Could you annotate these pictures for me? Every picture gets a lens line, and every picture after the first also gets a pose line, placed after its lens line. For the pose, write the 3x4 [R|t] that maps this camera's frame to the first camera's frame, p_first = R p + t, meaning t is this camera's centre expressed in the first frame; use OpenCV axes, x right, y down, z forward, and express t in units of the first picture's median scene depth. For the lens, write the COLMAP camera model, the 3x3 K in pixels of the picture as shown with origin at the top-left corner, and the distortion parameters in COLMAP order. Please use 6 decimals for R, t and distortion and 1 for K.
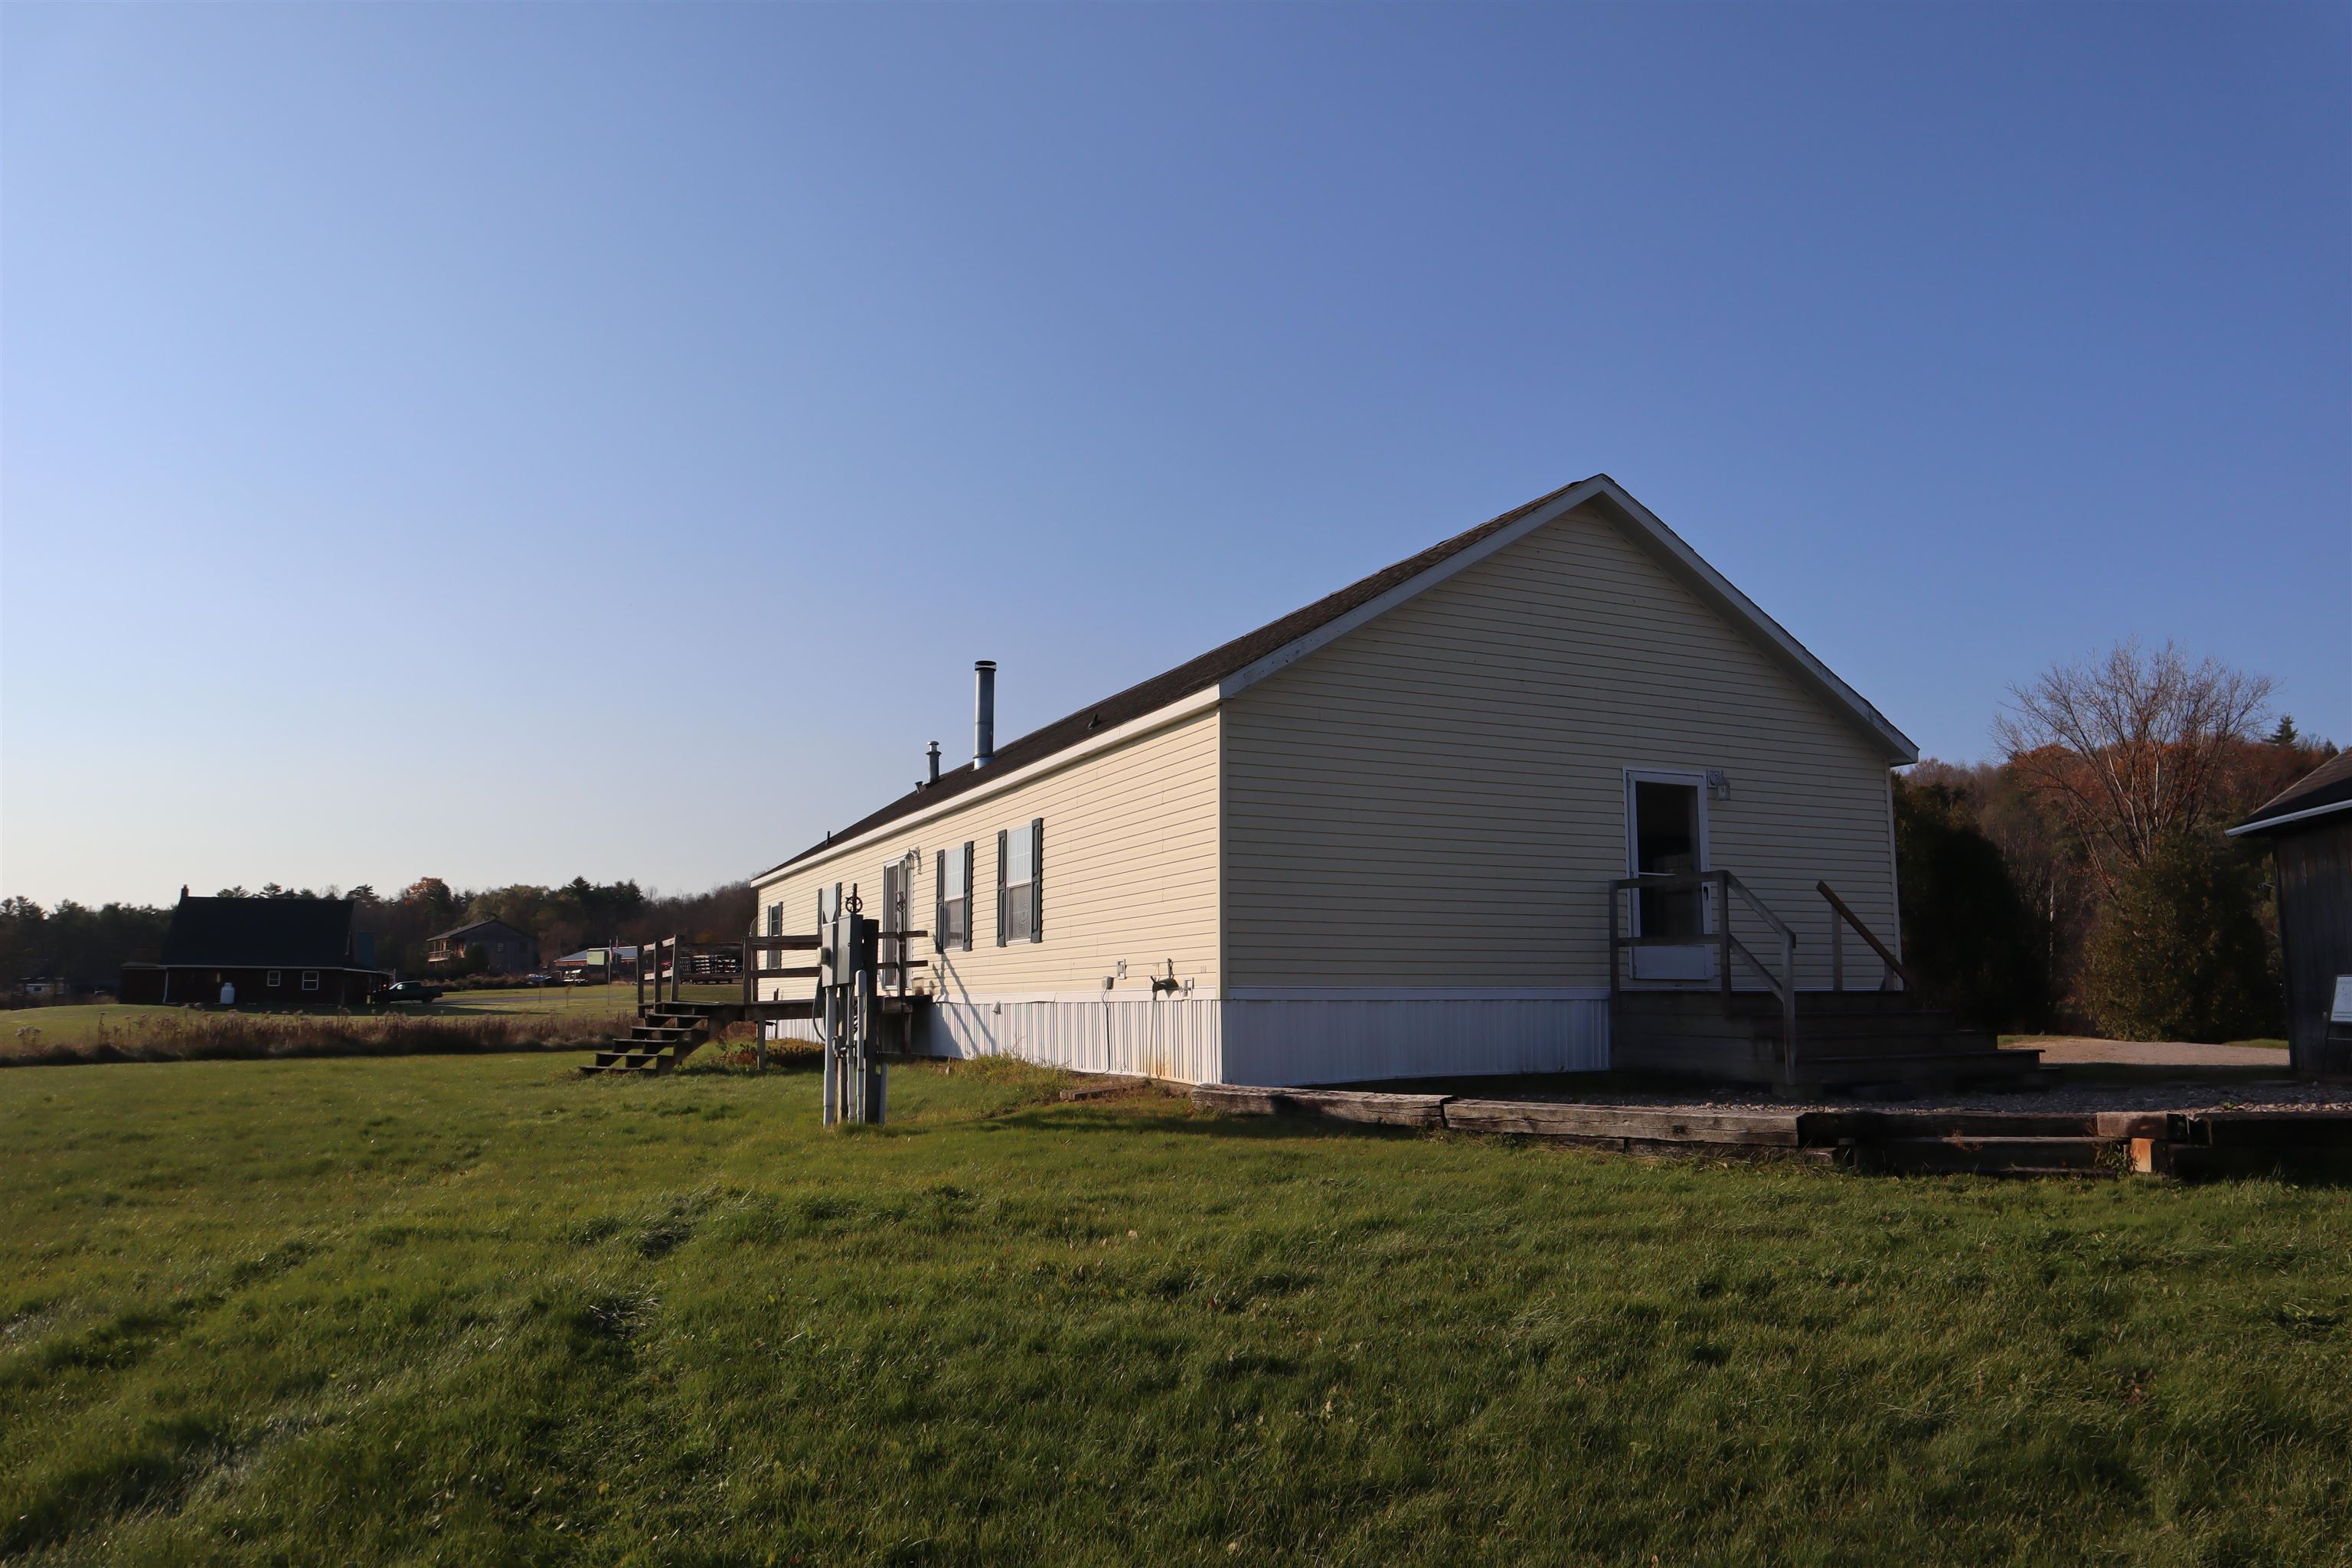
lens RADIAL K [[1624.1, 0, 1197.1], [0, 1624.1, 778.0], [0, 0, 1]] dist [-0.121295, 0.071043]
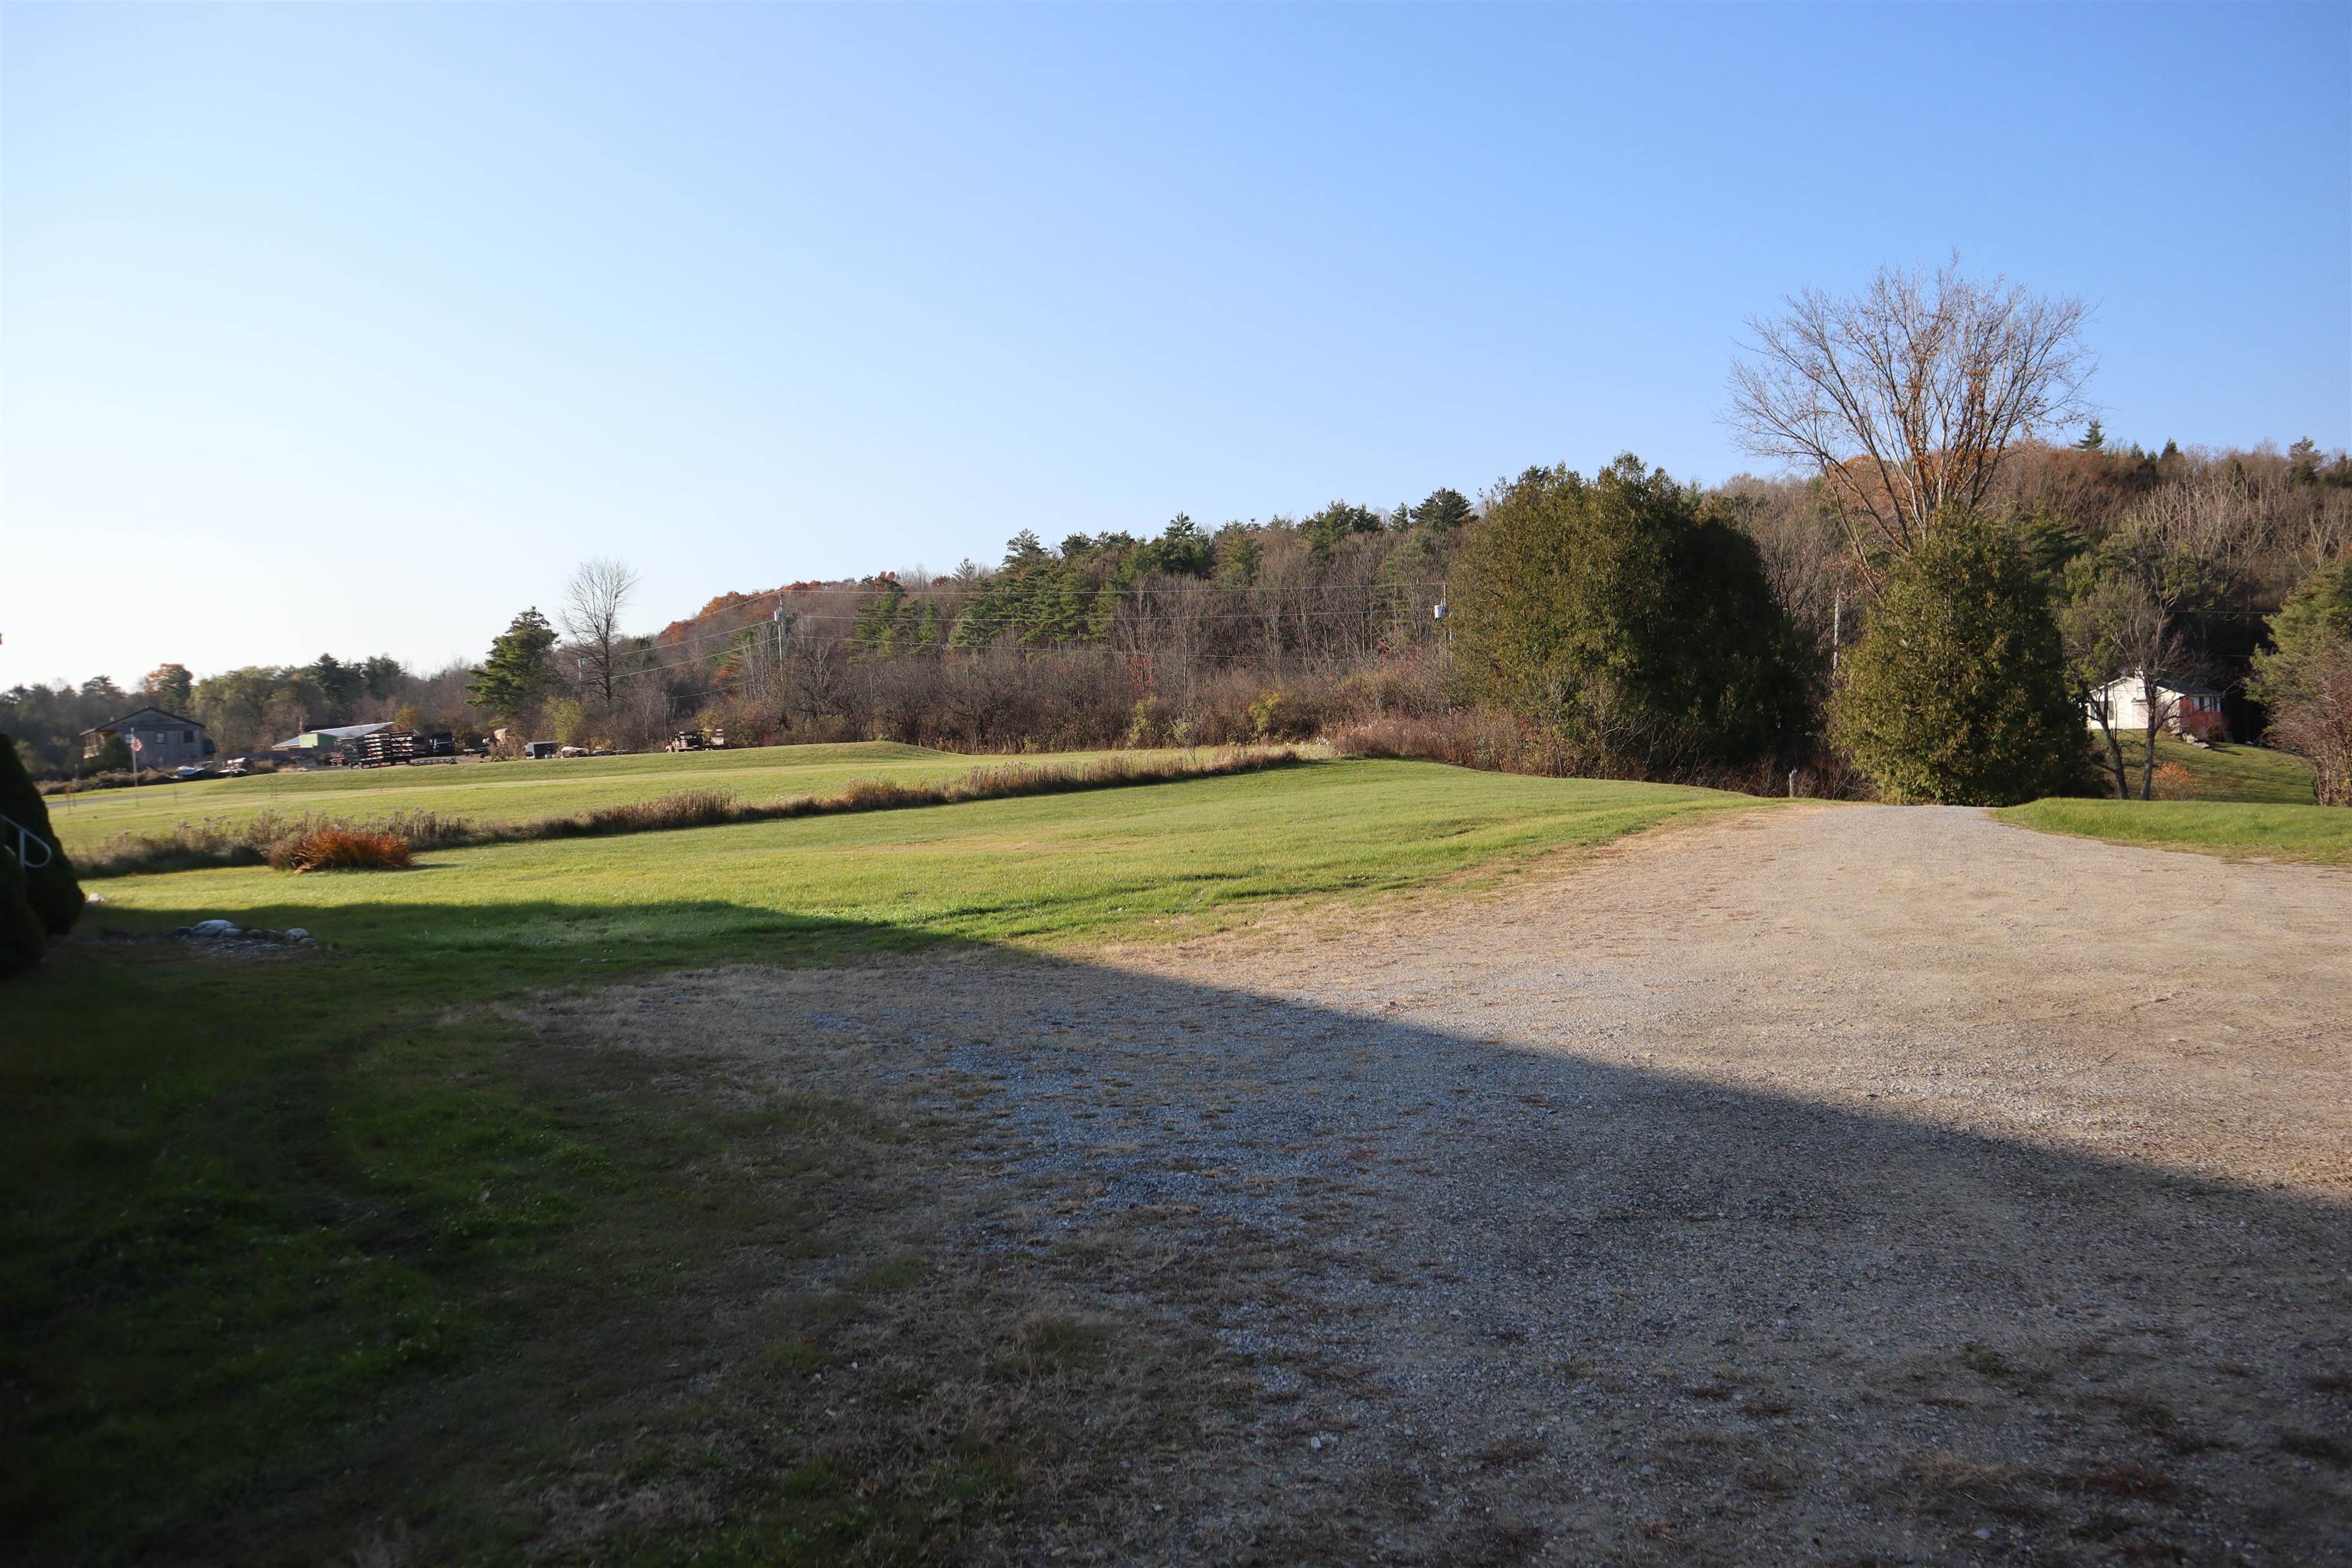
lens RADIAL K [[1624.1, 0, 1197.1], [0, 1624.1, 778.0], [0, 0, 1]] dist [-0.121295, 0.071043]
pose [[0.994488, -0.048066, 0.093185, 0.168155], [0.032821, 0.986778, 0.158720, 0.027881], [-0.099582, -0.154786, 0.982916, 0.243670]]
